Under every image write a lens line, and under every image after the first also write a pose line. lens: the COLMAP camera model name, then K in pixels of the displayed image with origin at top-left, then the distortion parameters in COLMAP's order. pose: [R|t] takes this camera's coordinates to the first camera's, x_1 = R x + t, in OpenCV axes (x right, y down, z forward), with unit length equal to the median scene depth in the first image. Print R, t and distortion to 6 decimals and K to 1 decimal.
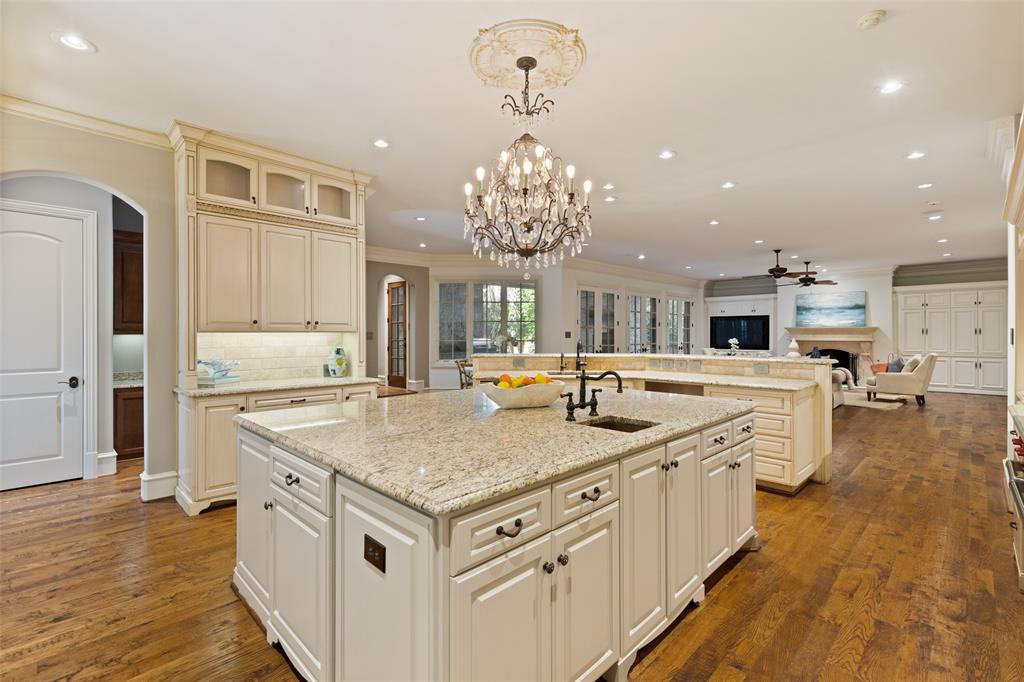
lens RADIAL K [[466.4, 0, 507.6], [0, 466.4, 336.9], [0, 0, 1]] dist [0.002105, 0.000344]
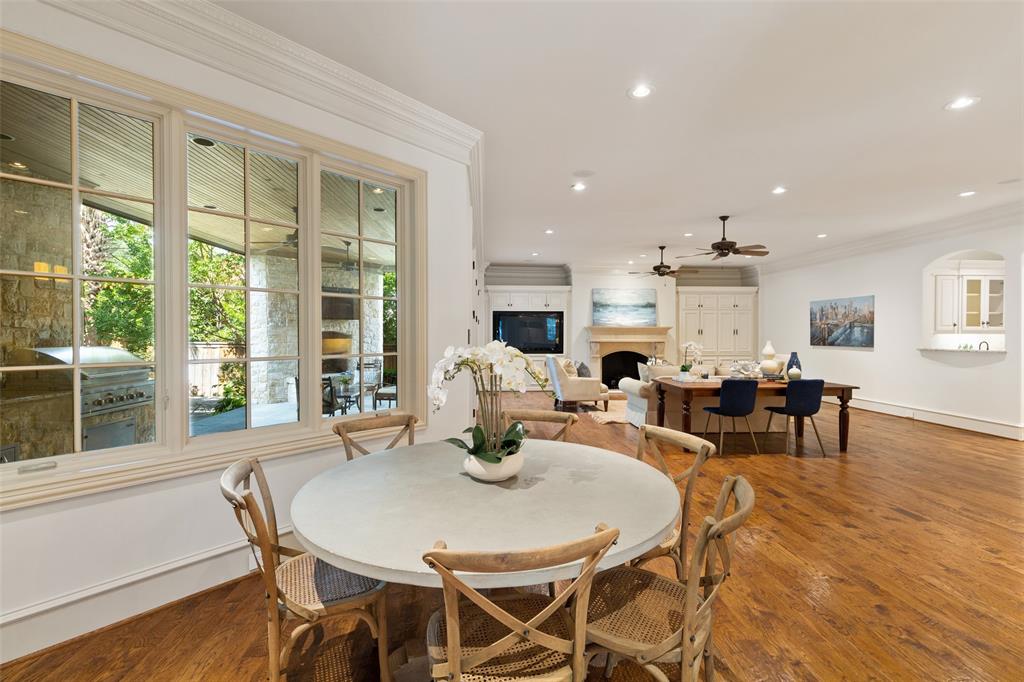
lens RADIAL K [[460.3, 0, 512.0], [0, 460.3, 341.0], [0, 0, 1]] dist [0.001037, -0.000187]
pose [[0.664306, -0.010435, 0.747388, -0.122986], [0.002328, 0.999927, 0.011892, -0.004307], [-0.747457, -0.006160, 0.664281, 0.580858]]
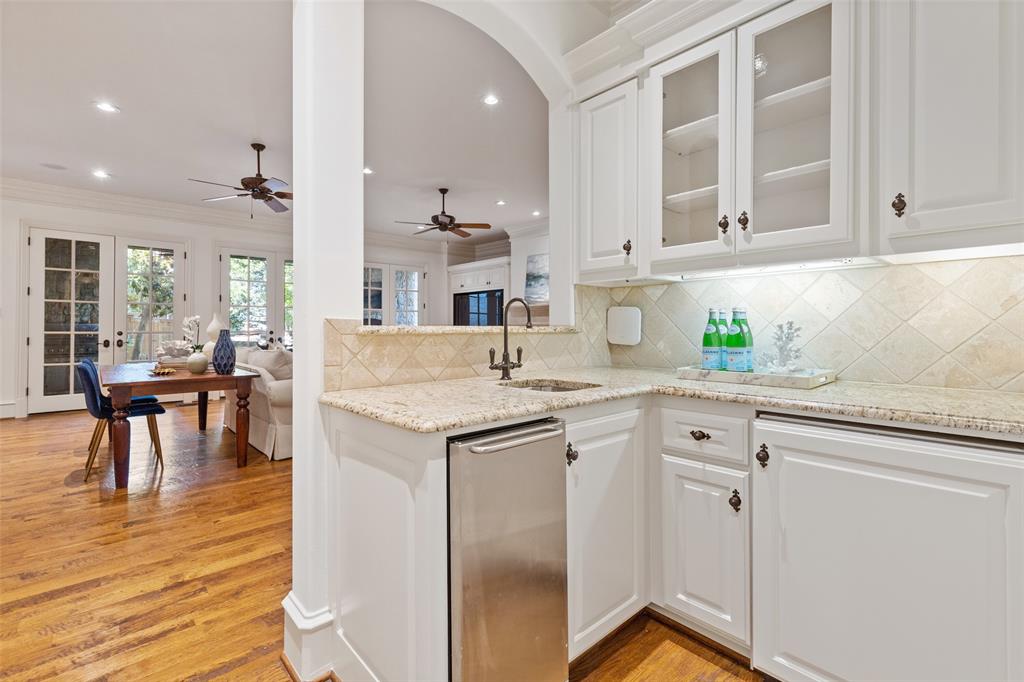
lens RADIAL K [[466.4, 0, 512.2], [0, 466.4, 328.9], [0, 0, 1]] dist [-0.000944, -0.000248]
pose [[0.999156, -0.000426, -0.041074, 0.664140], [0.000246, 0.999990, -0.004396, 0.014908], [0.041075, 0.004382, 0.999146, 0.371384]]
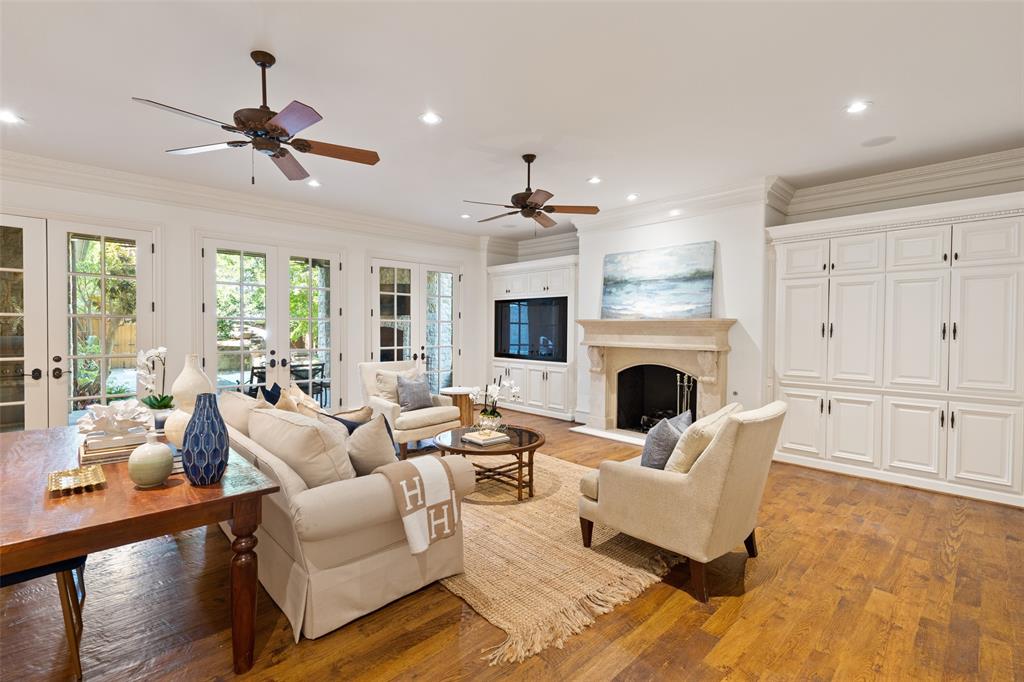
lens RADIAL K [[460.3, 0, 512.0], [0, 460.3, 341.0], [0, 0, 1]] dist [0.001037, -0.000187]
pose [[0.999852, 0.006846, -0.015807, 0.560301], [-0.006465, 0.999690, 0.024042, -0.009088], [0.015967, -0.023936, 0.999586, 0.528531]]
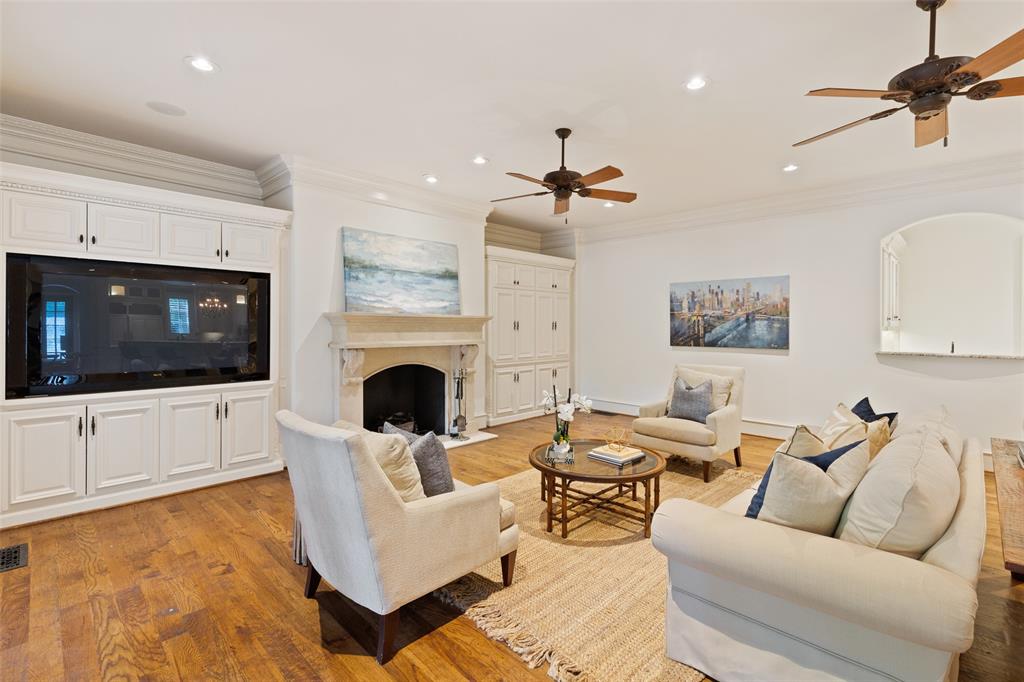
lens RADIAL K [[457.9, 0, 511.0], [0, 457.9, 323.0], [0, 0, 1]] dist [0.002105, -0.000009]
pose [[-0.012771, 0.005084, 0.999906, 0.260605], [0.000729, 0.999987, -0.005075, -0.010815], [-0.999918, 0.000664, -0.012774, 0.922957]]
